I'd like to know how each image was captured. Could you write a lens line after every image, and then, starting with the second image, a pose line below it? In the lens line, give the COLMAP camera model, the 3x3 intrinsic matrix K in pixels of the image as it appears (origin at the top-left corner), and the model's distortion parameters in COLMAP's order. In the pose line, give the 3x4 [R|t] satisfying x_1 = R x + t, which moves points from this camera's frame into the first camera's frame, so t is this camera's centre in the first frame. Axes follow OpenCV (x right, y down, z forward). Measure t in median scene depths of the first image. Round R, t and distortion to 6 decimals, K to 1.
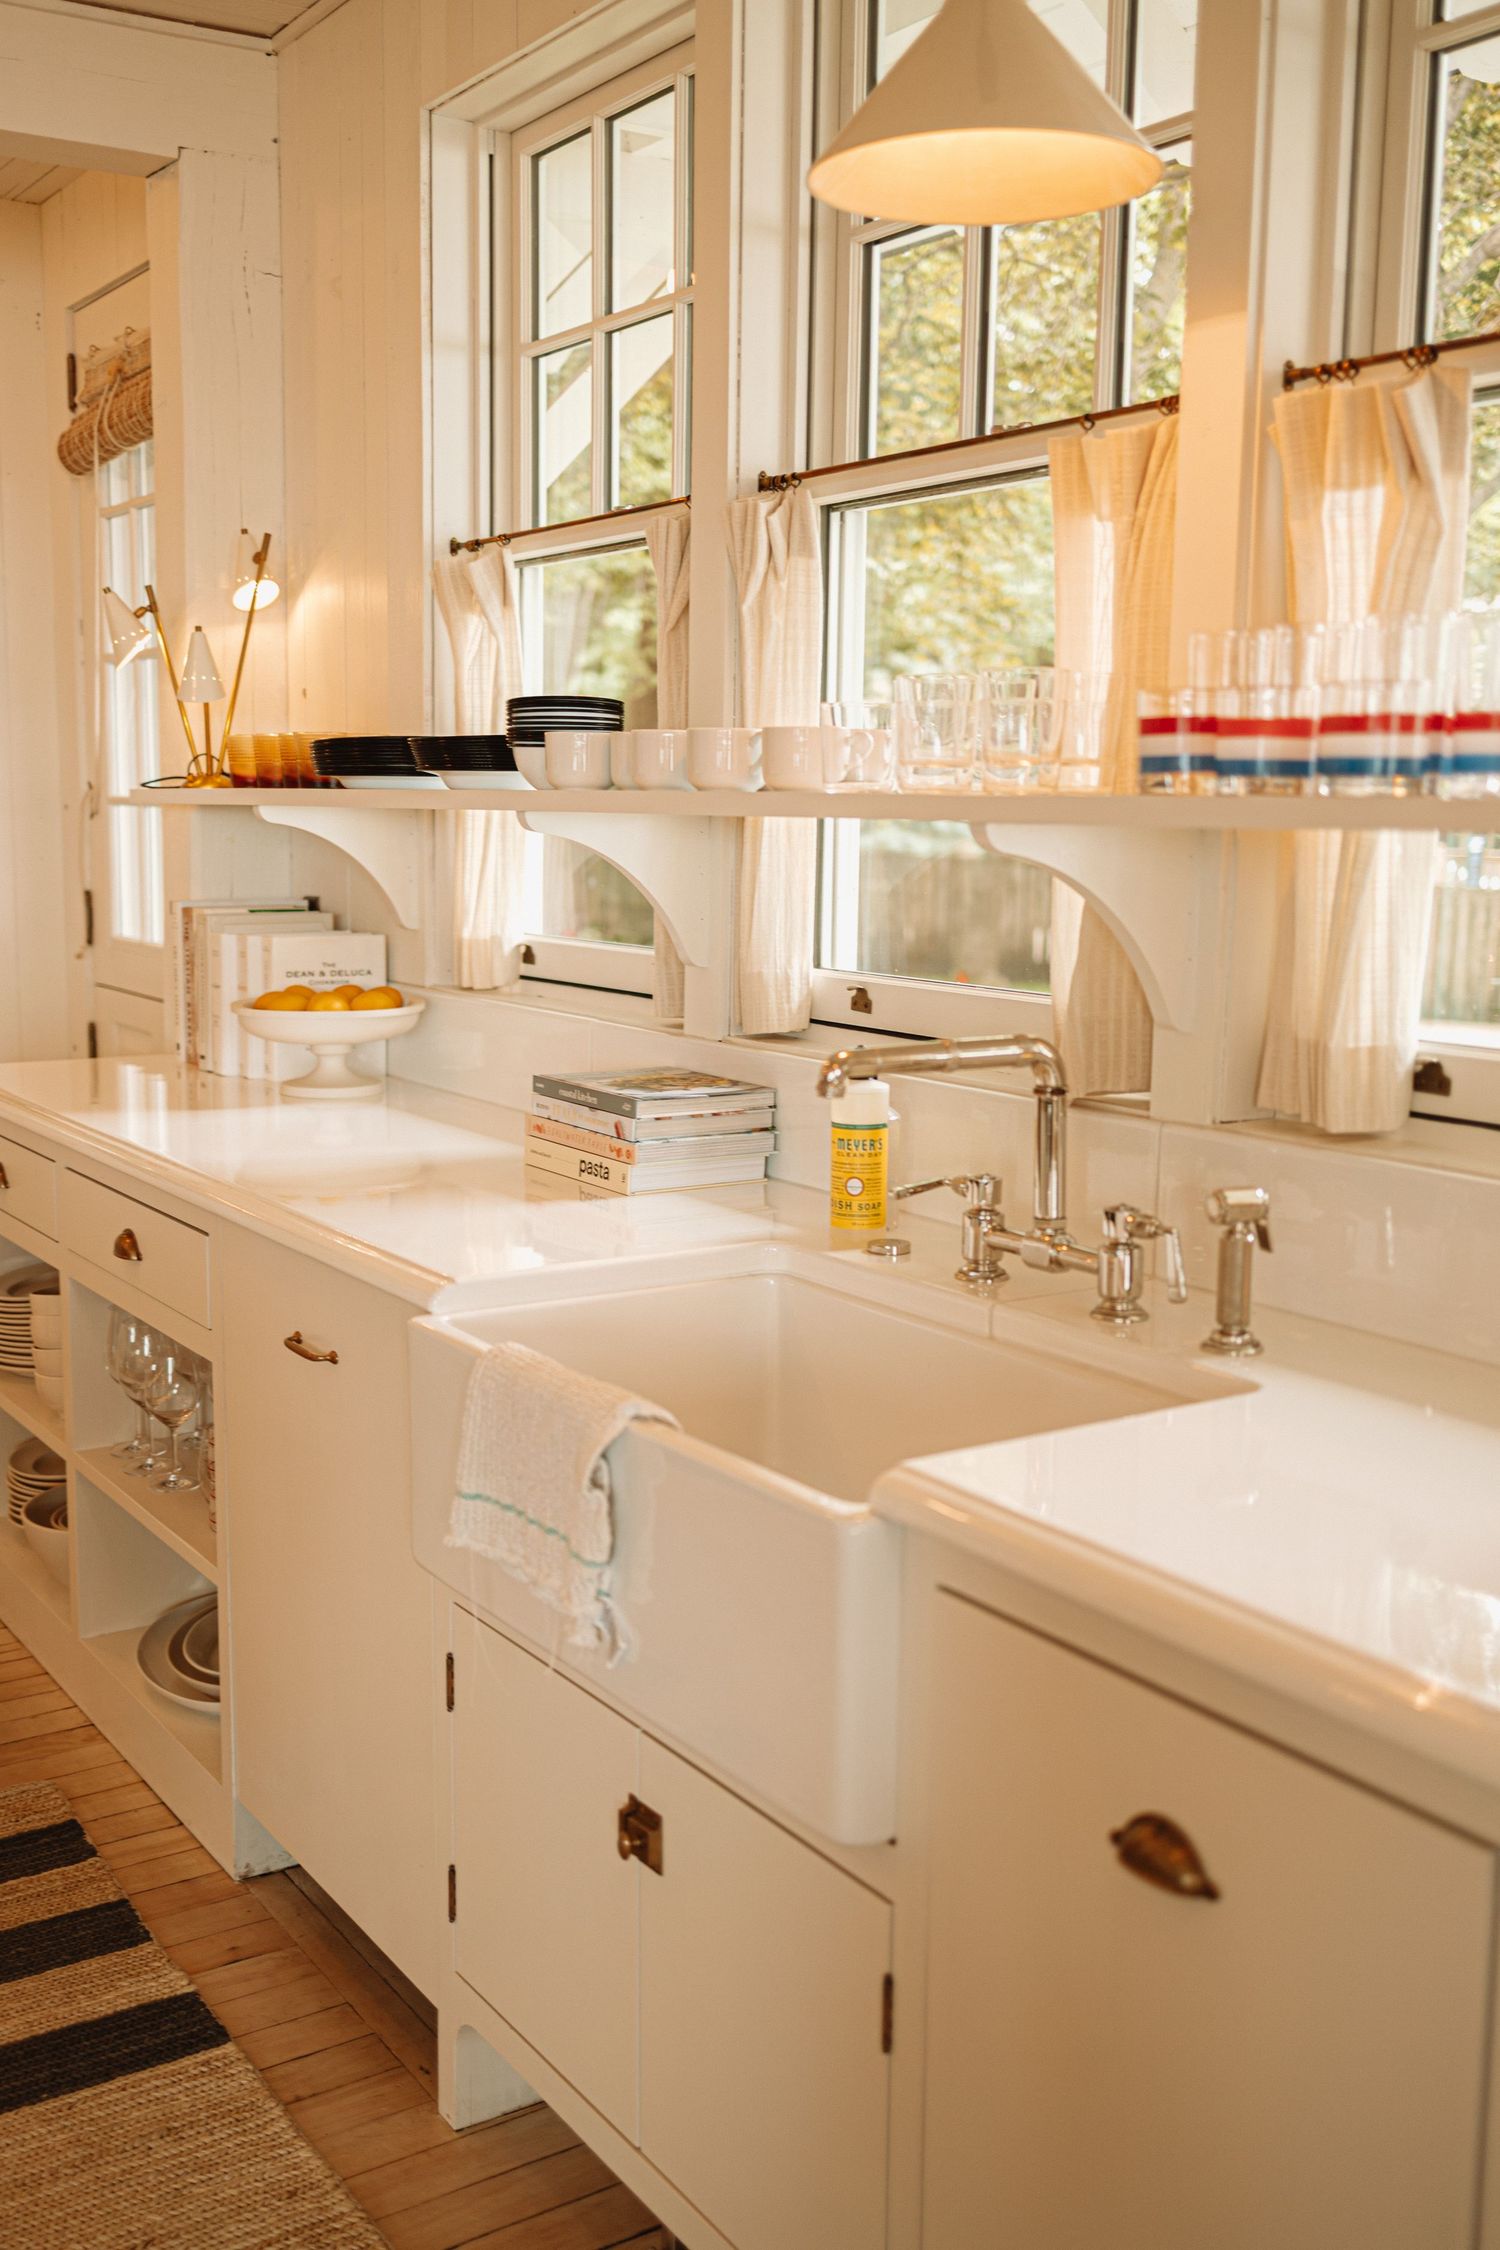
lens RADIAL K [[2257.2, 0, 744.0], [0, 2257.2, 1131.2], [0, 0, 1]] dist [0.008902, 0.029689]
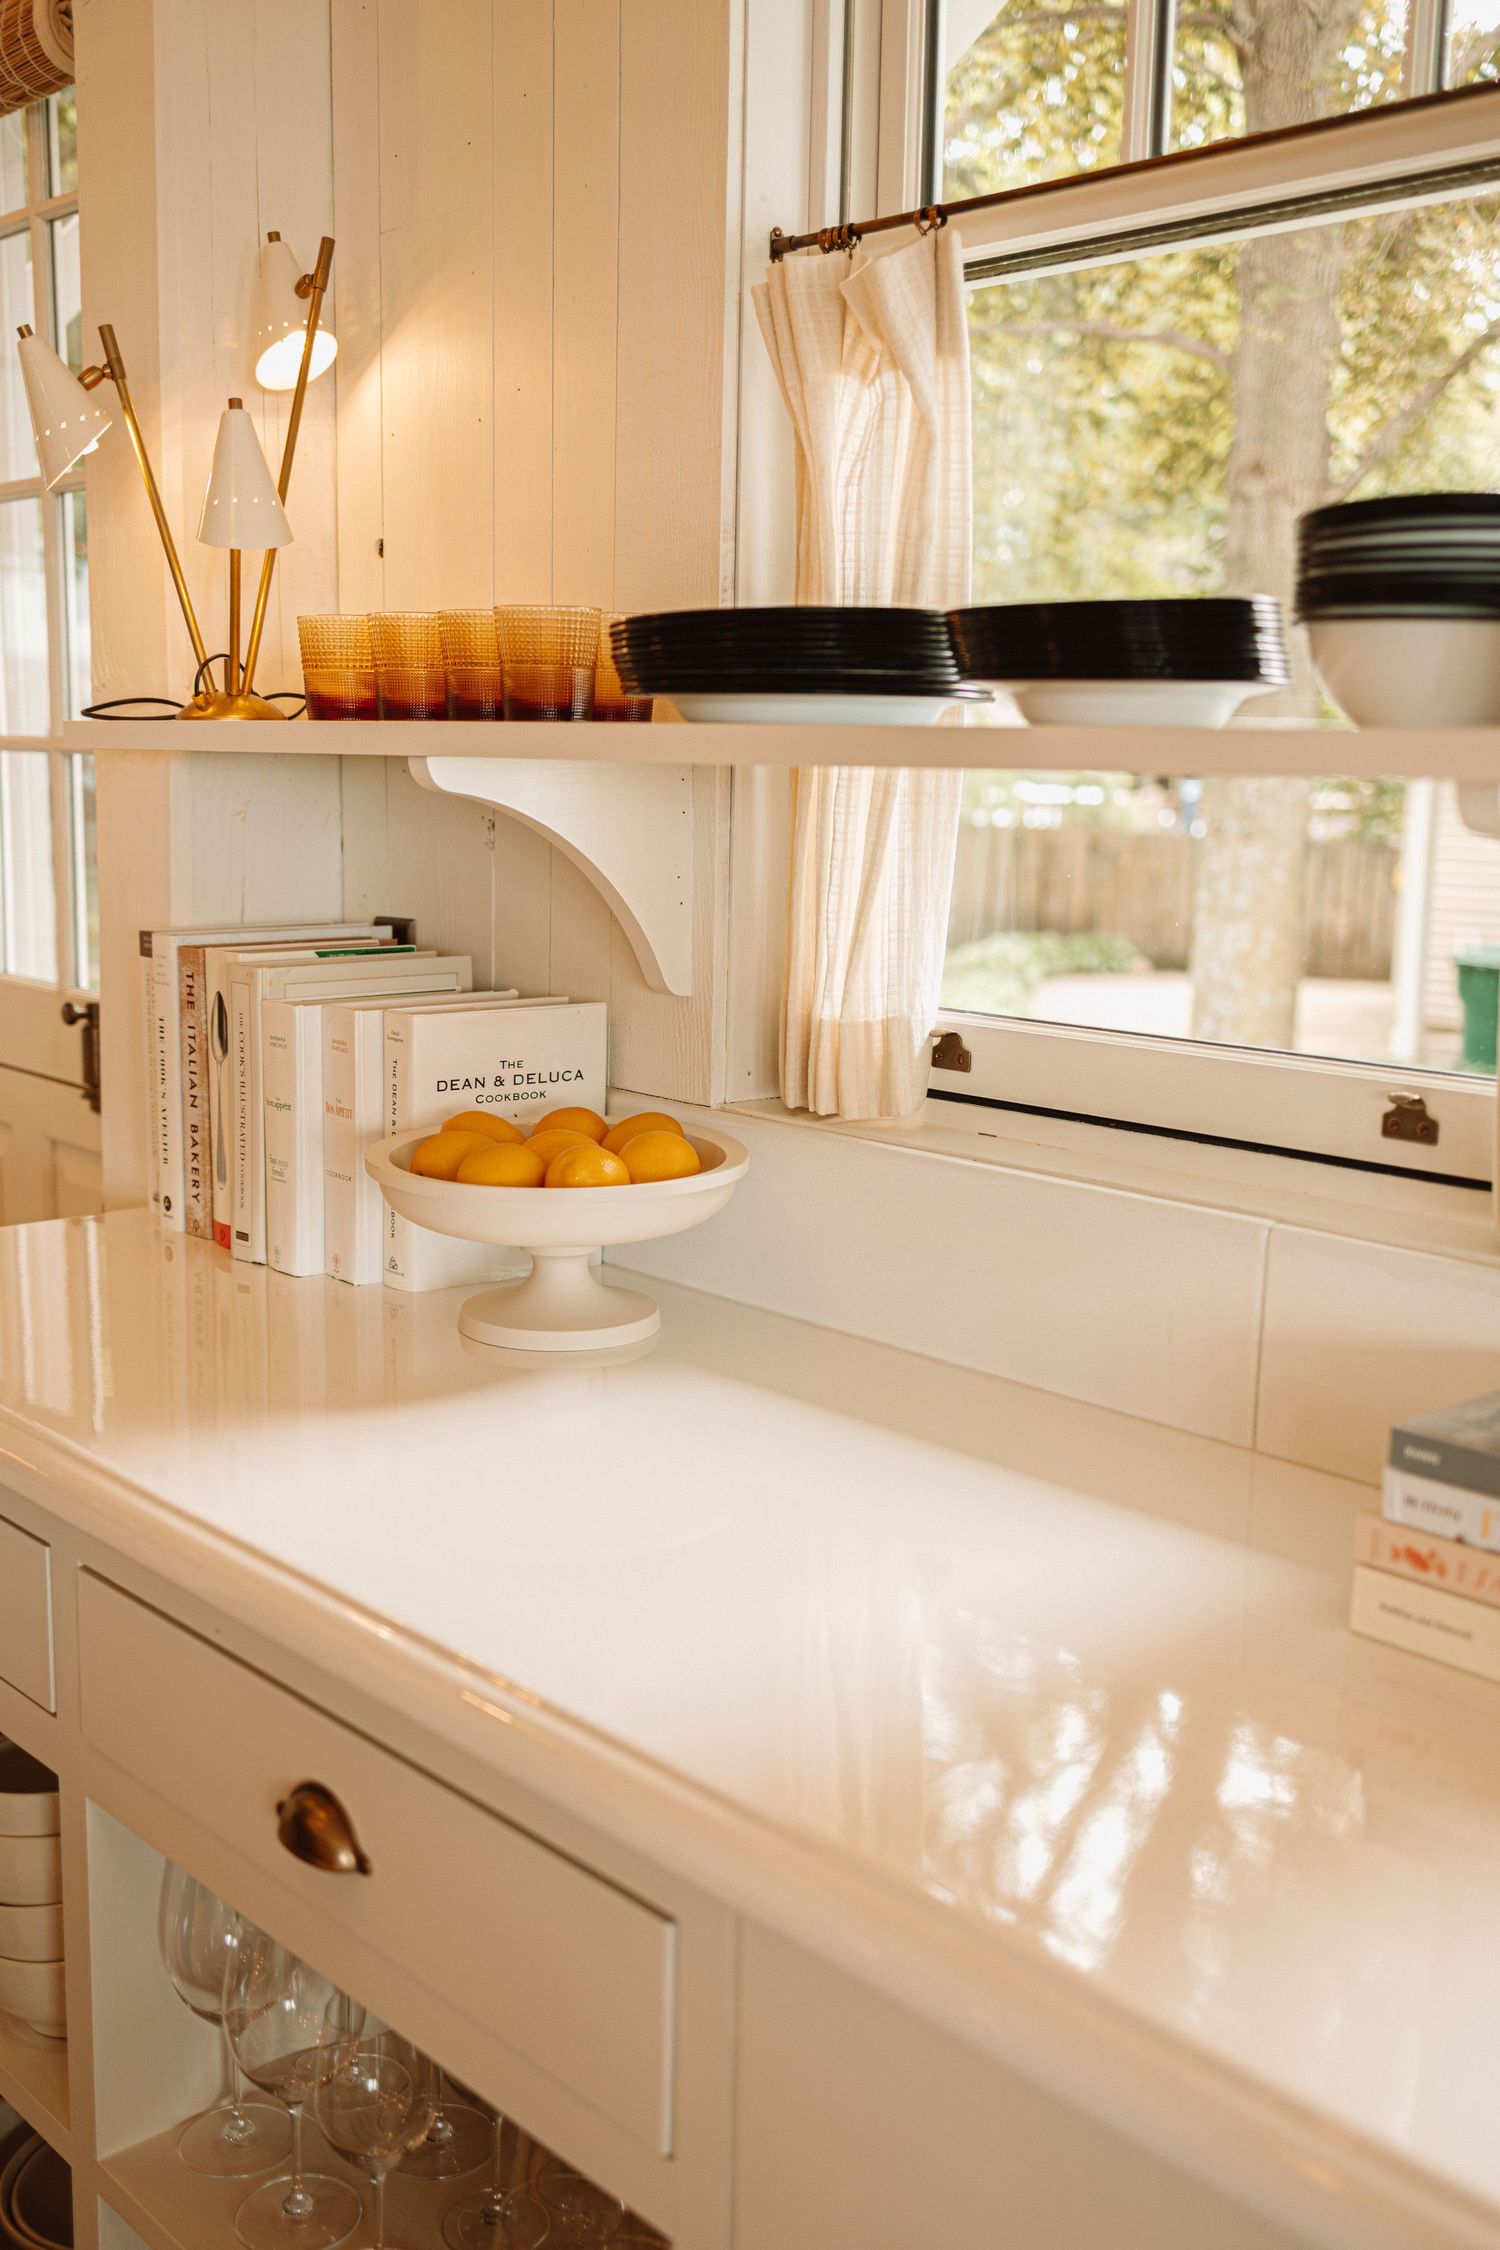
lens RADIAL K [[2257.2, 0, 744.0], [0, 2257.2, 1131.2], [0, 0, 1]] dist [0.008902, 0.029689]
pose [[0.986925, -0.020421, 0.159883, -0.213987], [0.016282, 0.999499, 0.027157, -0.071434], [-0.160357, -0.024199, 0.986762, 0.478649]]
